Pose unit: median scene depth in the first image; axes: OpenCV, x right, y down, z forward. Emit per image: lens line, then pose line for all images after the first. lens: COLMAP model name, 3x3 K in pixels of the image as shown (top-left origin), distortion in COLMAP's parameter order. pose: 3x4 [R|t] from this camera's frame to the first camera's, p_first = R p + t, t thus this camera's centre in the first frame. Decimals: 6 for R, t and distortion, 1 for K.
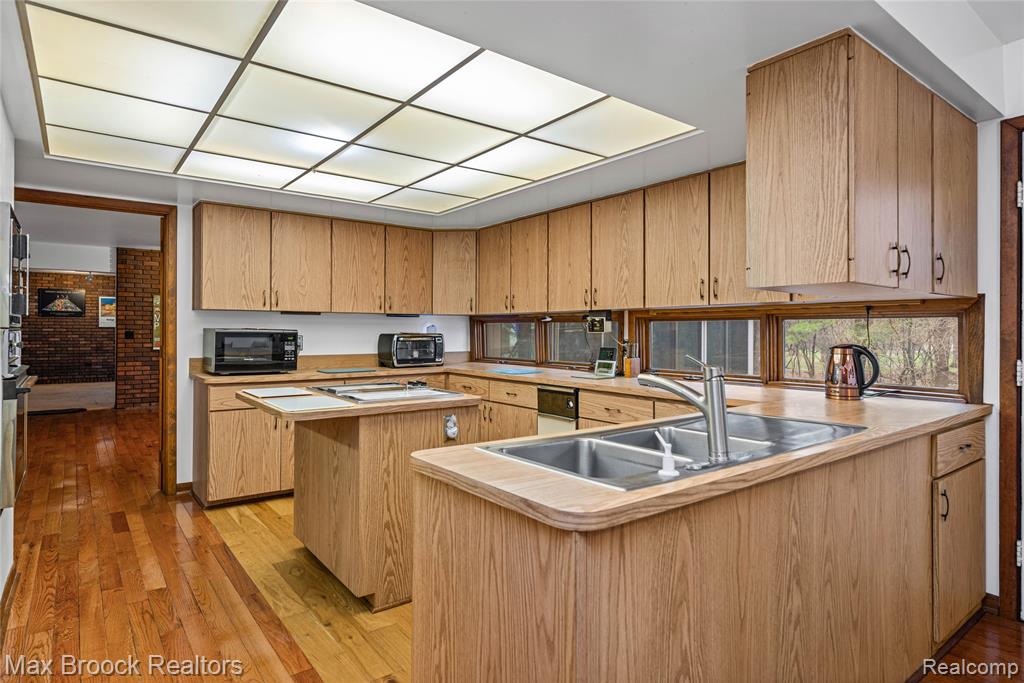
lens RADIAL K [[592.4, 0, 515.9], [0, 592.4, 326.7], [0, 0, 1]] dist [0.004920, -0.007561]
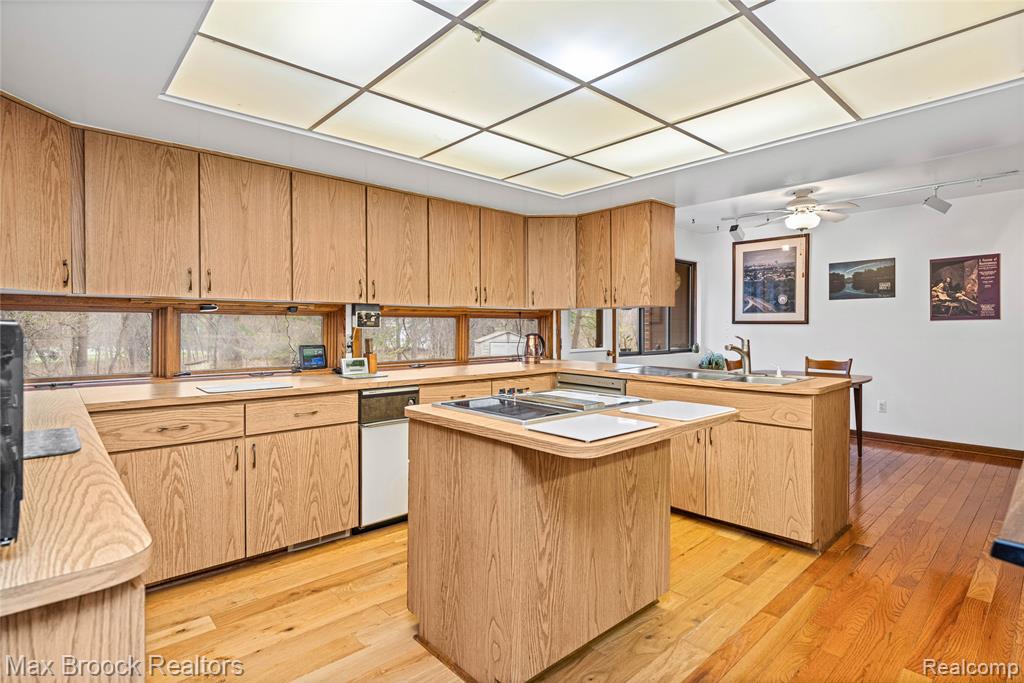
lens RADIAL K [[513.6, 0, 516.7], [0, 513.6, 335.9], [0, 0, 1]] dist [0.002578, -0.002434]
pose [[-0.106765, -0.022781, 0.994023, -0.737934], [-0.009234, 0.999717, 0.021919, 0.003032], [-0.994241, -0.006839, -0.106946, 0.907415]]
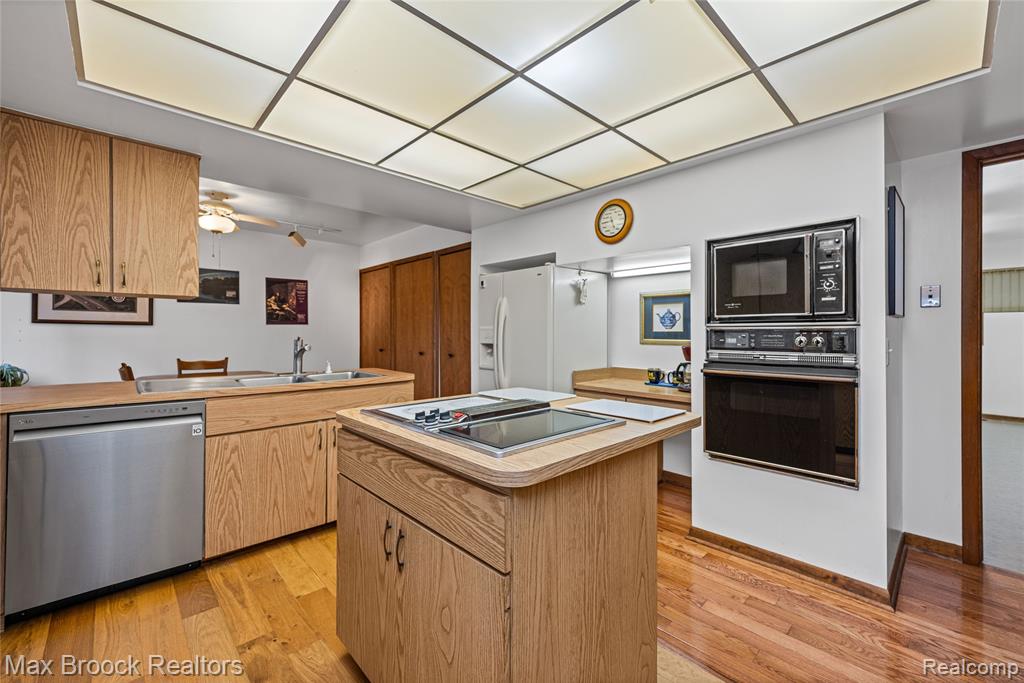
lens RADIAL K [[418.7, 0, 510.5], [0, 418.7, 332.0], [0, 0, 1]] dist [-0.001666, 0.000621]
pose [[-0.993224, -0.011026, -0.115689, -0.165468], [-0.009655, 0.999876, -0.012404, 0.017773], [0.115811, -0.011203, -0.993208, 1.190135]]
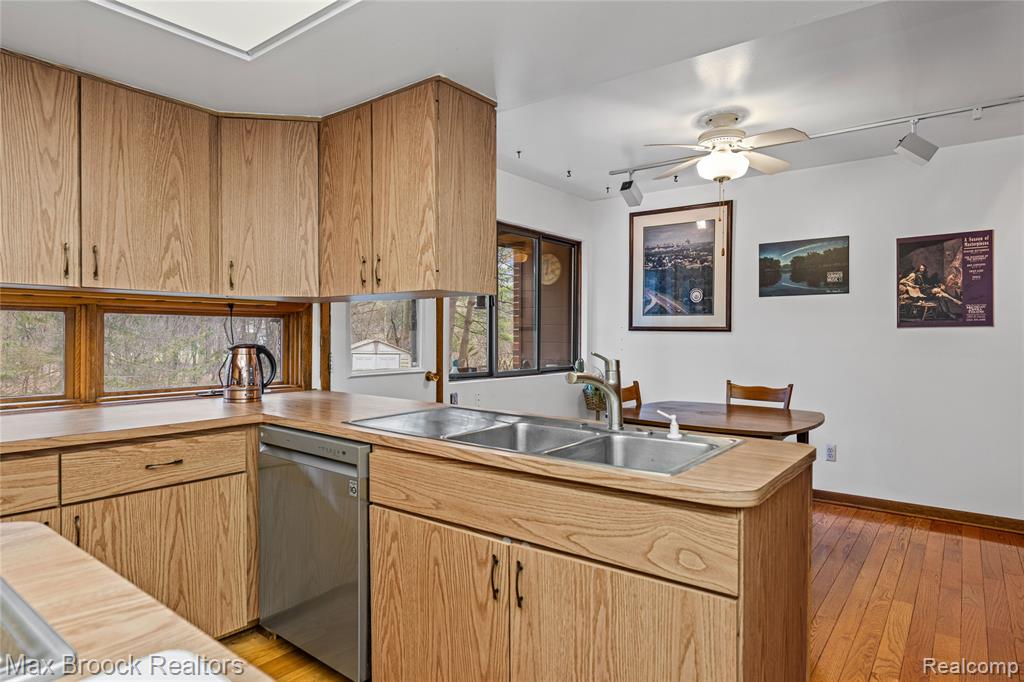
lens RADIAL K [[592.4, 0, 508.3], [0, 592.4, 342.3], [0, 0, 1]] dist [0.004920, -0.007561]
pose [[-0.260783, -0.018978, 0.965211, -0.352158], [-0.017202, 0.999739, 0.015010, 0.004502], [-0.965244, -0.012689, -0.261041, 0.630195]]
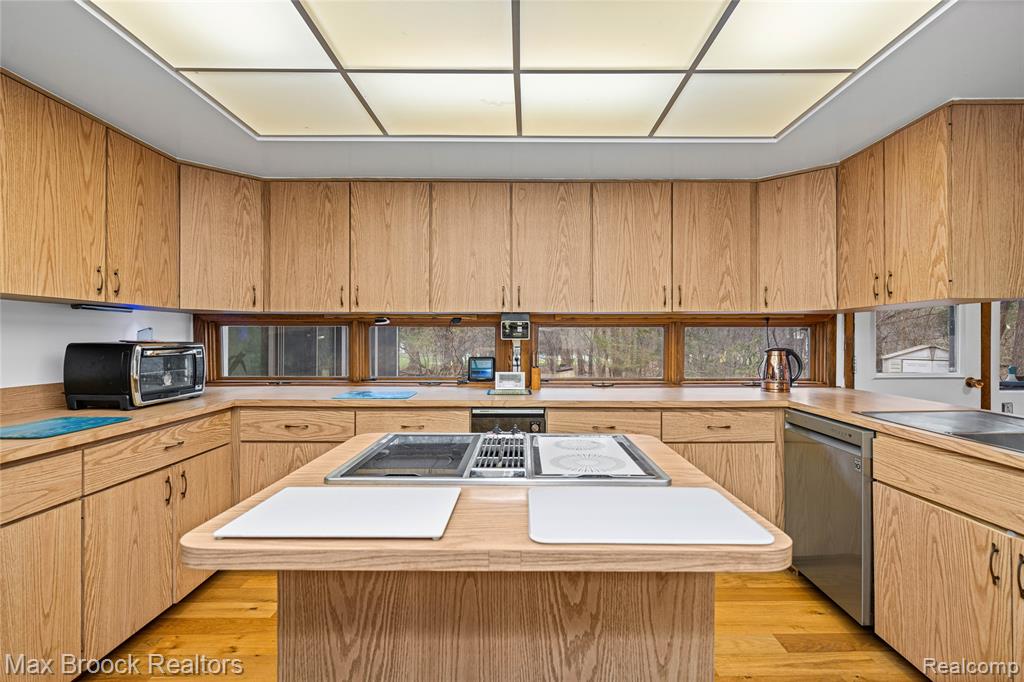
lens RADIAL K [[513.6, 0, 530.9], [0, 513.6, 343.1], [0, 0, 1]] dist [0.002578, -0.002434]
pose [[0.587745, -0.011215, 0.808968, -0.469387], [-0.004802, 0.999838, 0.017350, 0.003050], [-0.809032, -0.014083, 0.587596, 0.586939]]
